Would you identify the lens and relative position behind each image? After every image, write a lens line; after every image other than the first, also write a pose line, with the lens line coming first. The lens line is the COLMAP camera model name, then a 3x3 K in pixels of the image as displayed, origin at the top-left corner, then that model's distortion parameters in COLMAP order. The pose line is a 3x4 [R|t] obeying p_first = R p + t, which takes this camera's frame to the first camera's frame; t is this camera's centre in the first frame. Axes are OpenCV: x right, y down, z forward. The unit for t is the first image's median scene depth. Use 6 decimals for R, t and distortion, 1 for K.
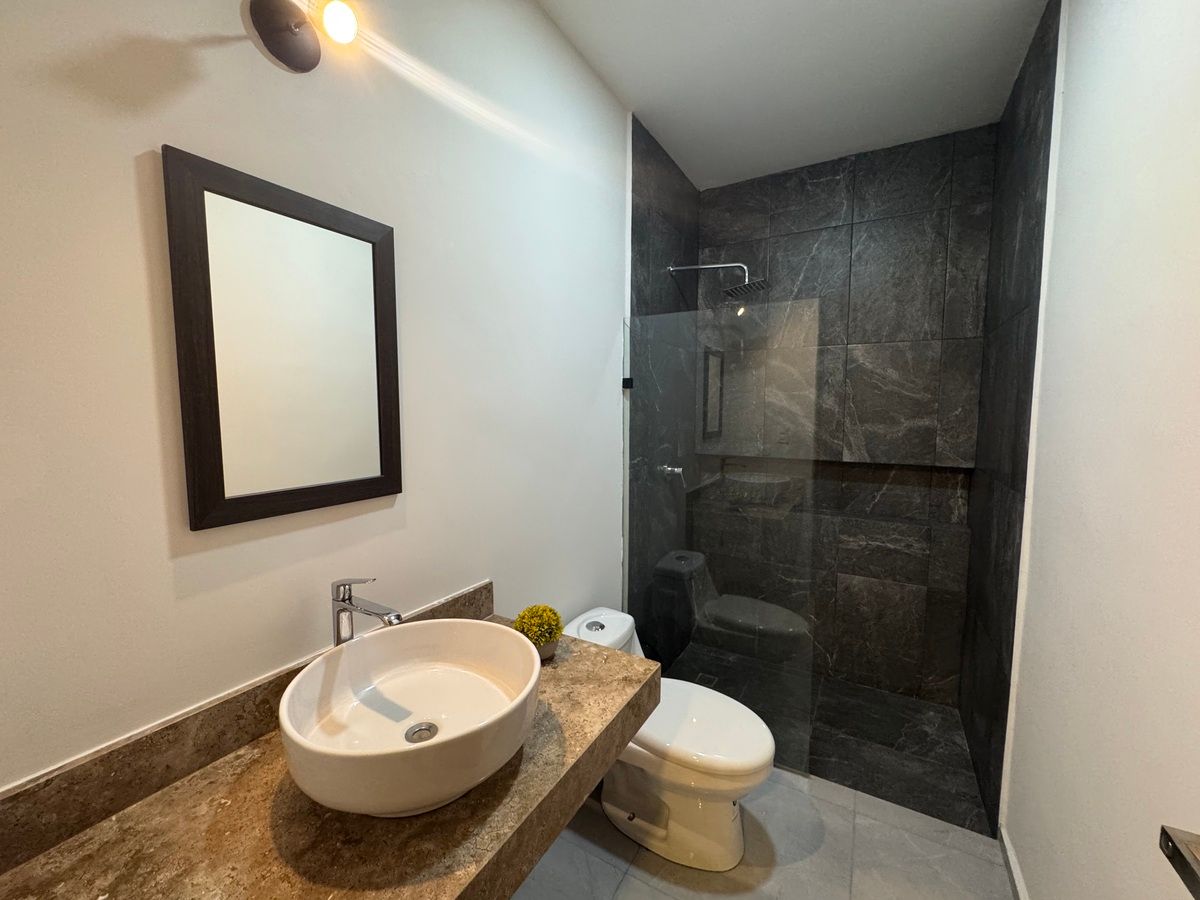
lens RADIAL K [[479.3, 0, 597.8], [0, 479.3, 449.5], [0, 0, 1]] dist [-0.003868, 0.000667]
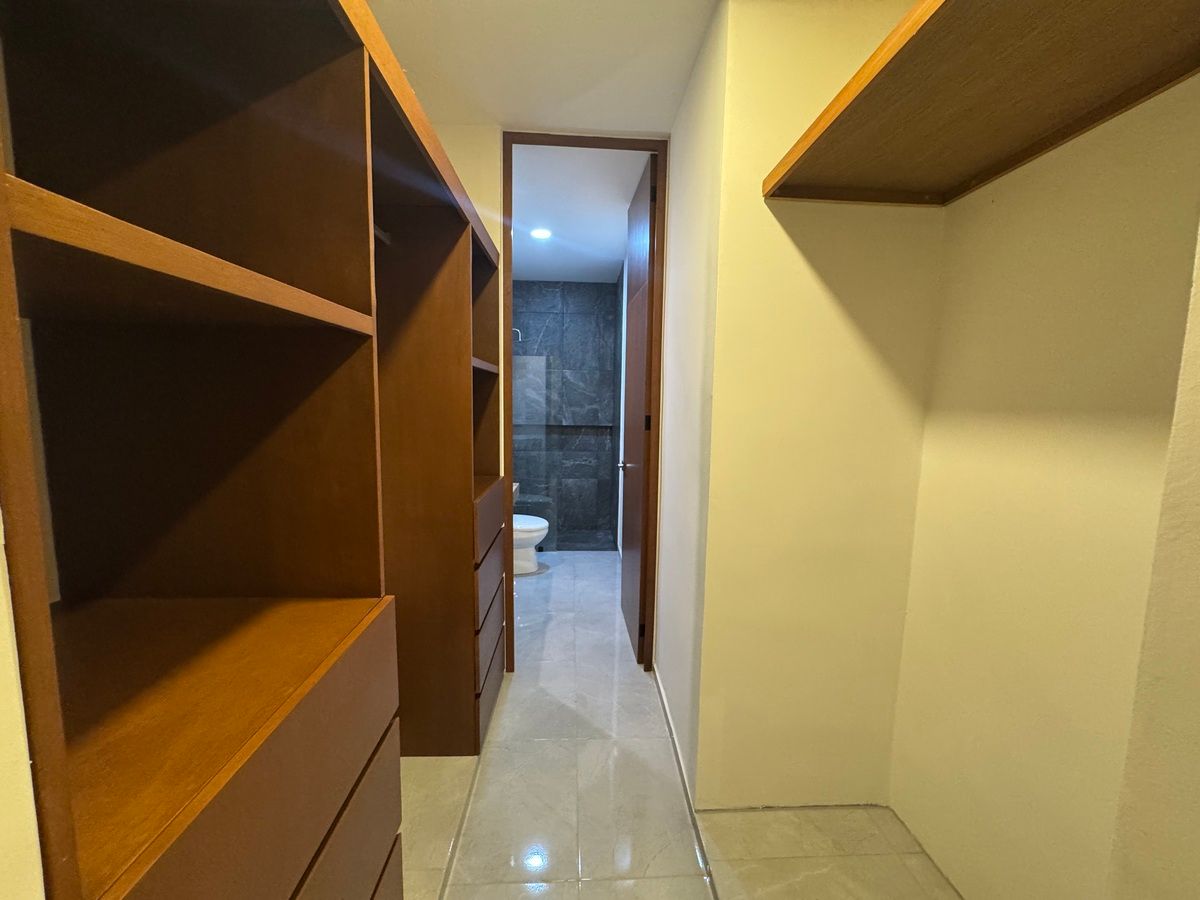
lens RADIAL K [[479.3, 0, 601.8], [0, 479.3, 448.0], [0, 0, 1]] dist [-0.003868, 0.000667]
pose [[0.838379, -0.043635, 0.543338, -0.506357], [0.028904, 0.998947, 0.035626, 0.057011], [-0.544321, -0.014163, 0.838758, -0.885657]]
